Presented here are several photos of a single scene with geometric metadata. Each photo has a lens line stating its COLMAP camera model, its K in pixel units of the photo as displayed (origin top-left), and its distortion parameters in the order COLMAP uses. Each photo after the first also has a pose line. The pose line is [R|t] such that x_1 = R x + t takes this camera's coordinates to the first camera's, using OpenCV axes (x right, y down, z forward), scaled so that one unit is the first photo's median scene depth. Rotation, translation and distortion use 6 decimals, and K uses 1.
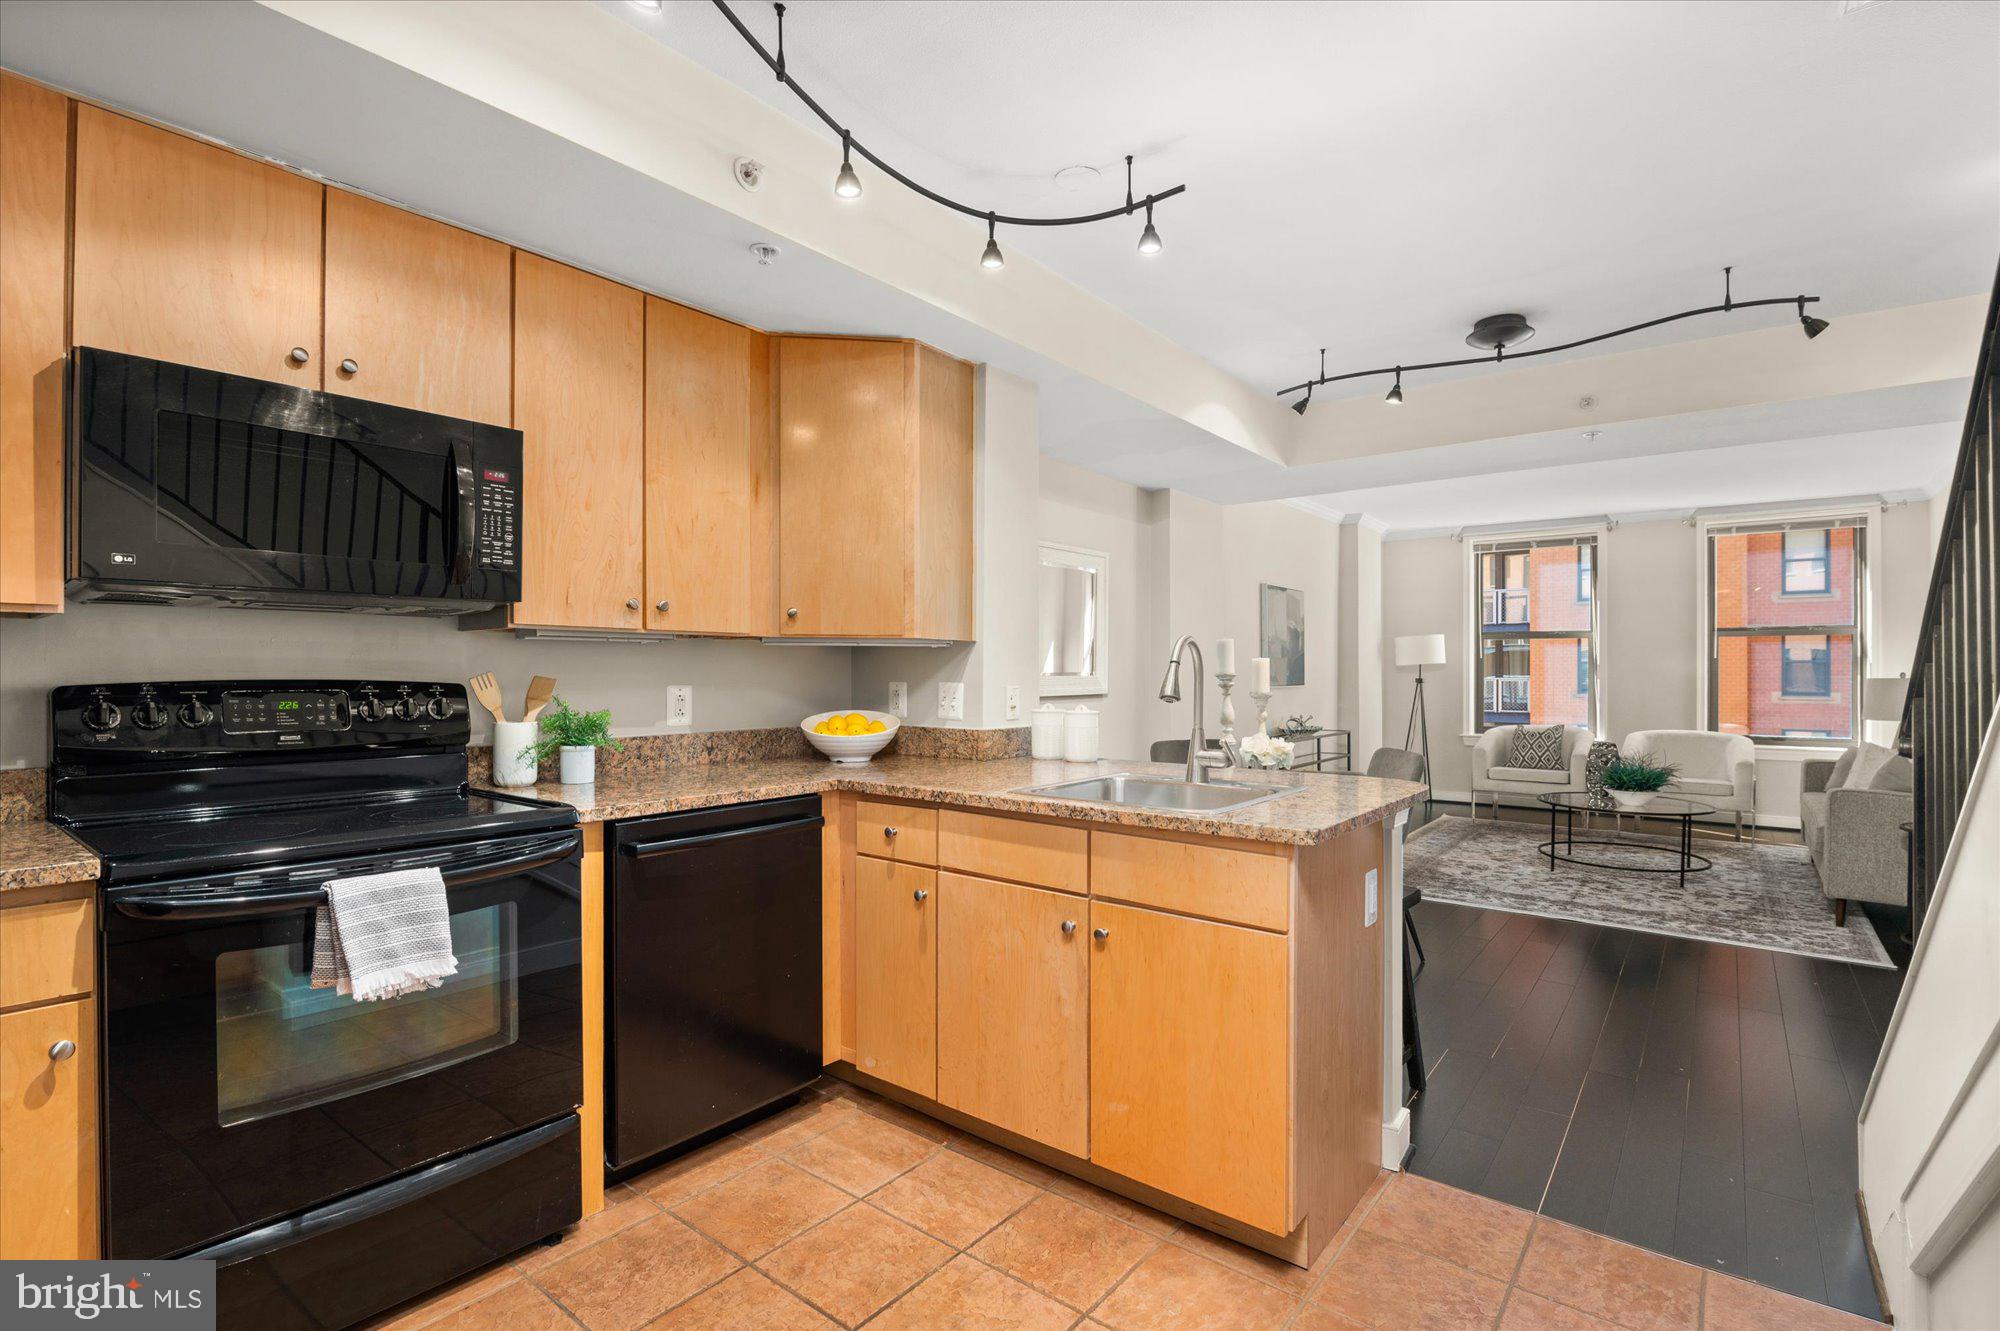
lens RADIAL K [[928.9, 0, 1002.1], [0, 928.9, 675.6], [0, 0, 1]] dist [0.001661, -0.010046]
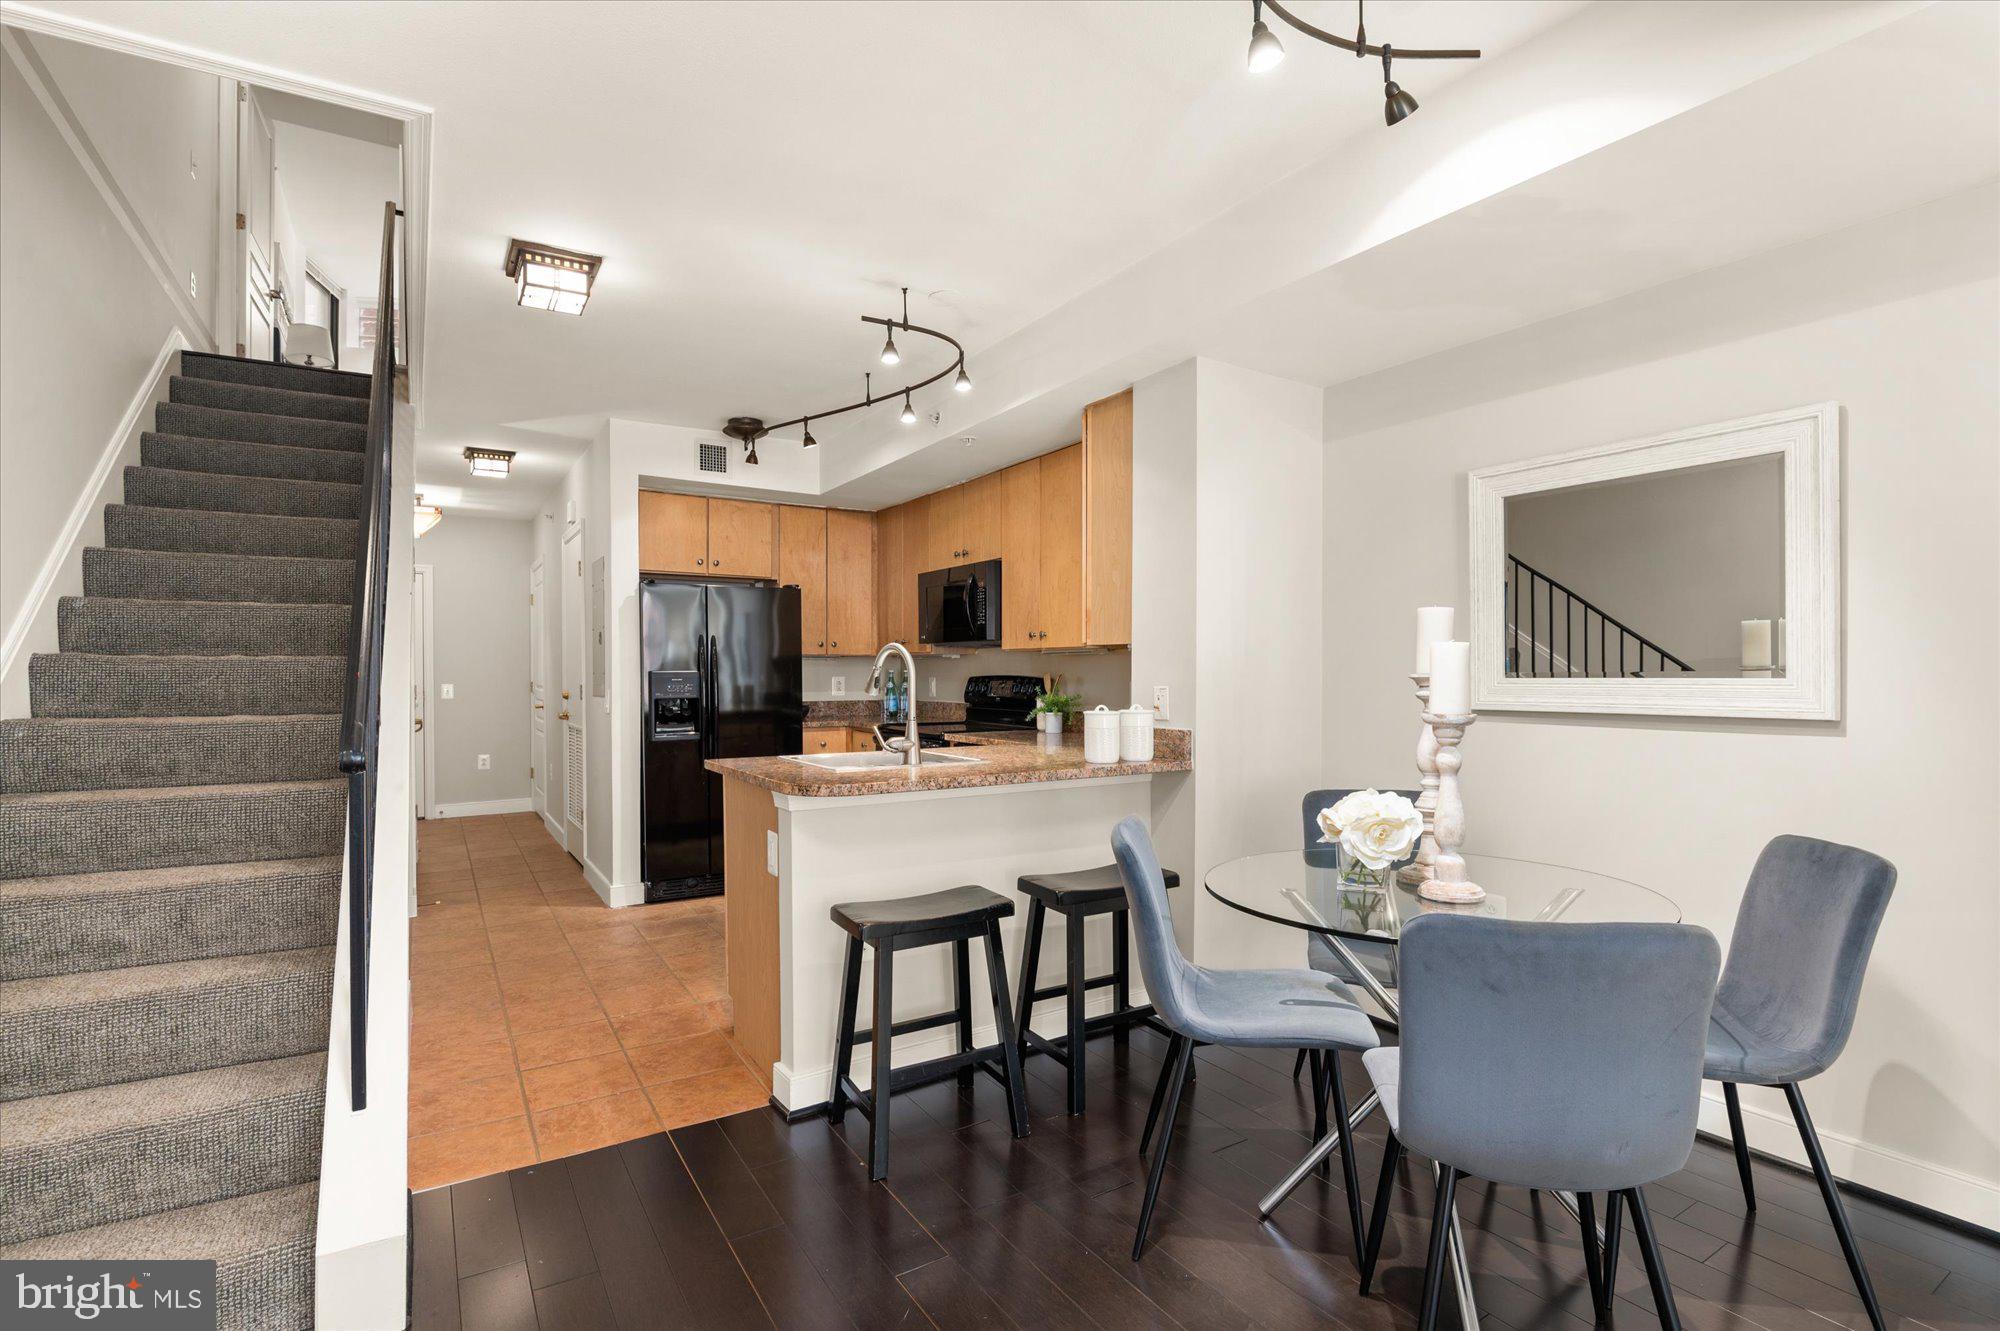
lens RADIAL K [[931.0, 0, 1006.0], [0, 931.0, 657.7], [0, 0, 1]] dist [0.000396, -0.007930]
pose [[-0.328110, -0.011263, -0.944572, 2.549787], [-0.002904, 0.999936, -0.010914, -0.019563], [0.944635, -0.000838, -0.328122, 2.928431]]
